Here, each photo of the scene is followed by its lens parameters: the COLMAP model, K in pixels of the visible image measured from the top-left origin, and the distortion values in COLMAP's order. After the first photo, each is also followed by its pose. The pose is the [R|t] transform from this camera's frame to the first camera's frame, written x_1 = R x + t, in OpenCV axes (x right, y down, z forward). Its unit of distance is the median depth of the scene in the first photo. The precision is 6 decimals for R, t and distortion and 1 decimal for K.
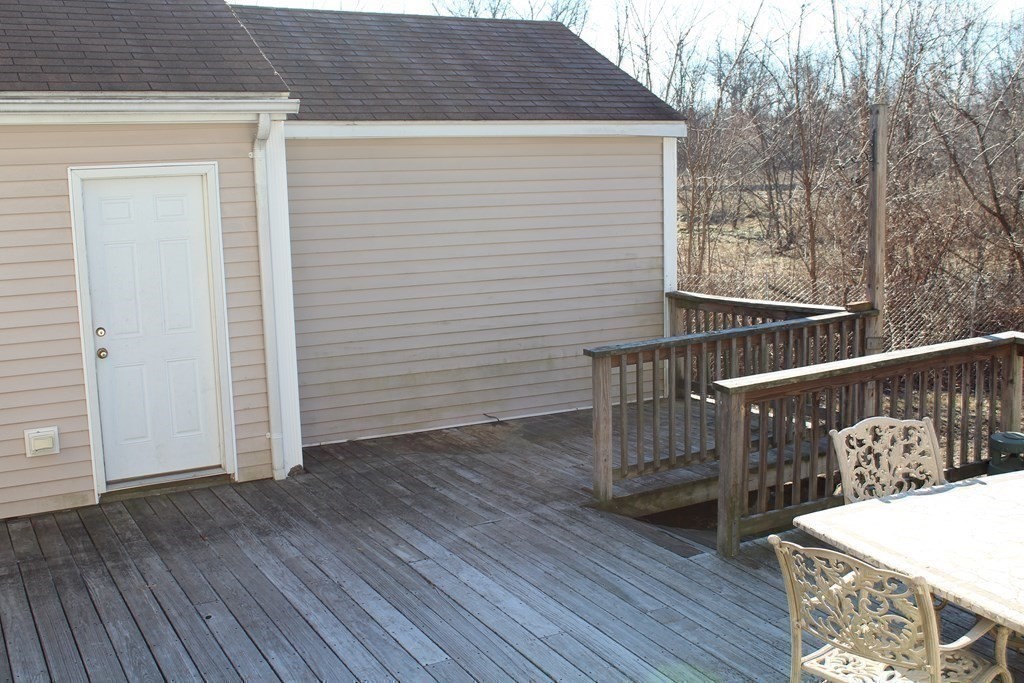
lens RADIAL K [[1181.8, 0, 514.7], [0, 1181.8, 344.8], [0, 0, 1]] dist [-0.035709, 0.000000]
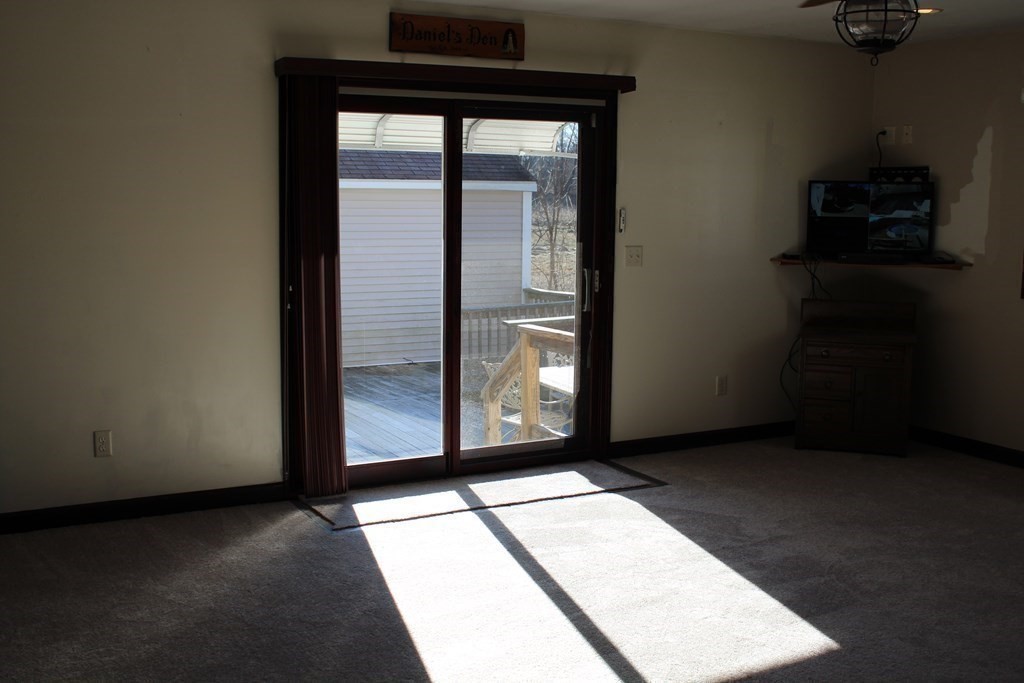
lens RADIAL K [[1181.8, 0, 509.7], [0, 1181.8, 339.6], [0, 0, 1]] dist [-0.035709, 0.000000]
pose [[0.999492, 0.028898, 0.013426, 0.100466], [-0.028506, 0.999187, -0.028525, 0.077717], [-0.014239, 0.028128, 0.999503, -0.649086]]
